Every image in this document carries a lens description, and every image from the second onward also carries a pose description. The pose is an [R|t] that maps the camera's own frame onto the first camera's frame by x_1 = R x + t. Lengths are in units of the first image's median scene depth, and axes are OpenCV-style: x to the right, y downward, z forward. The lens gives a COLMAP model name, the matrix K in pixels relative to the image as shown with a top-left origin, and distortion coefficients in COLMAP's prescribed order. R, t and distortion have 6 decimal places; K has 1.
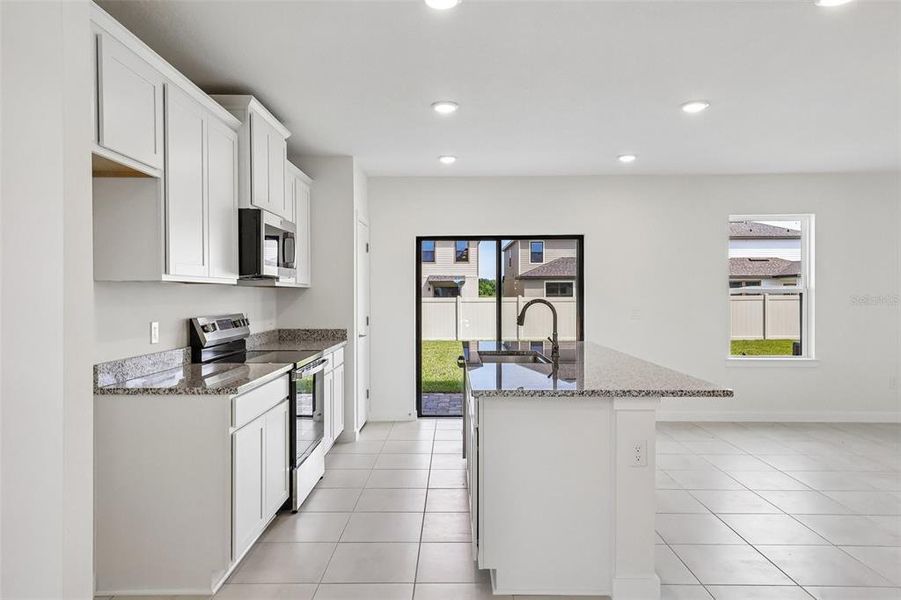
lens RADIAL K [[587.9, 0, 447.5], [0, 587.9, 294.2], [0, 0, 1]] dist [0.022821, -0.001821]
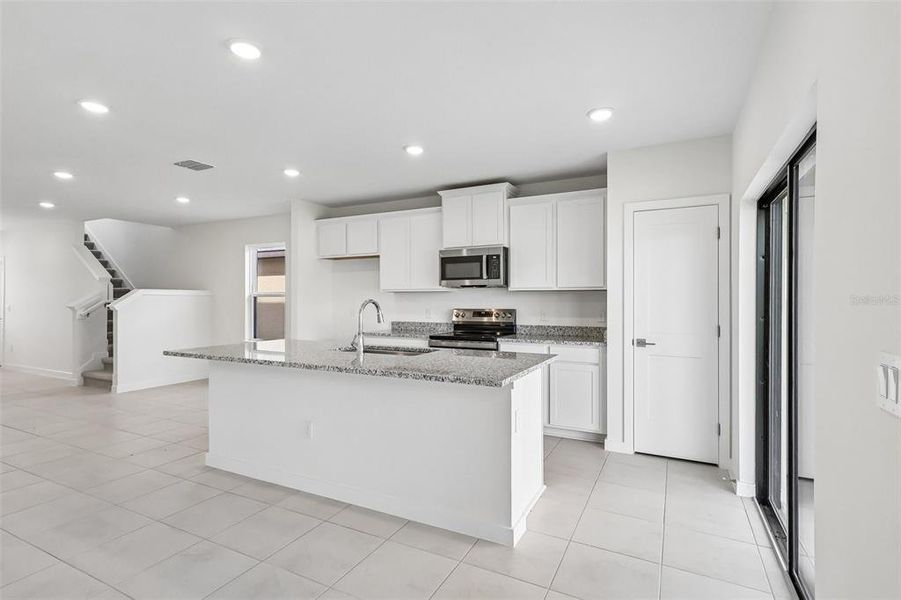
lens RADIAL K [[438.0, 0, 452.9], [0, 438.0, 299.5], [0, 0, 1]] dist [0.001812, 0.000828]
pose [[-0.447733, -0.003927, -0.894159, 0.594250], [-0.002173, 0.999992, -0.003304, 0.009164], [0.894165, 0.000463, -0.447738, 1.102341]]
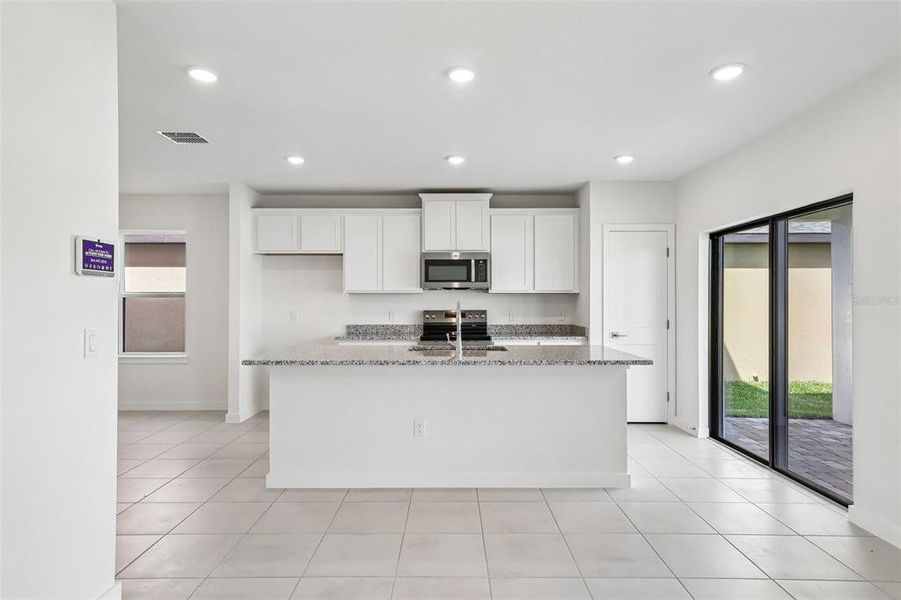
lens RADIAL K [[492.6, 0, 450.9], [0, 492.6, 299.6], [0, 0, 1]] dist [-0.006085, -0.000408]
pose [[0.007562, -0.006282, -0.999952, 0.826602], [-0.000011, 0.999980, -0.006283, 0.009399], [0.999971, 0.000059, 0.007561, 0.719538]]
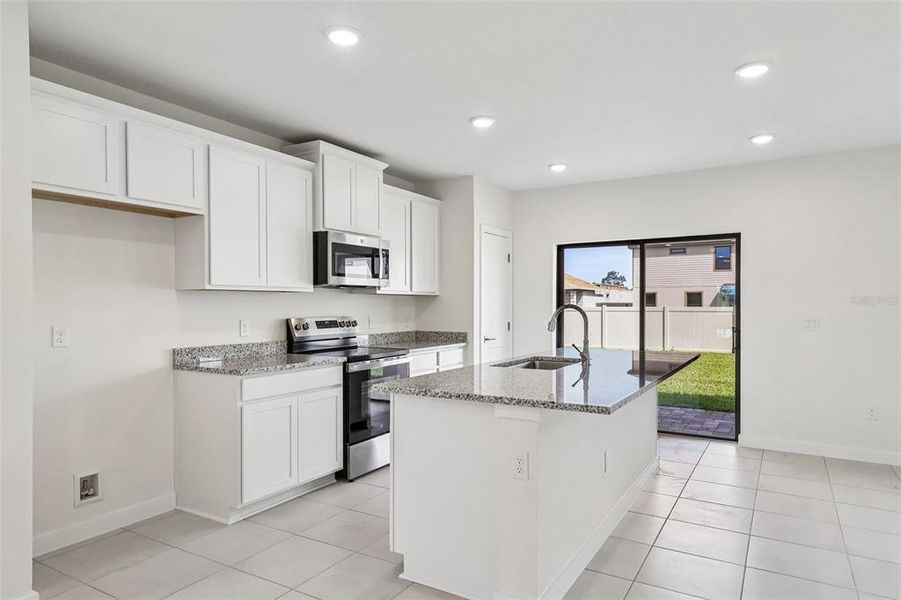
lens RADIAL K [[550.8, 0, 449.3], [0, 550.8, 305.7], [0, 0, 1]] dist [0.022779, 0.000186]
pose [[0.860866, 0.000920, -0.508830, 0.327838], [0.000337, 0.999997, 0.002379, 0.006215], [0.508831, -0.002219, 0.860864, 0.090500]]
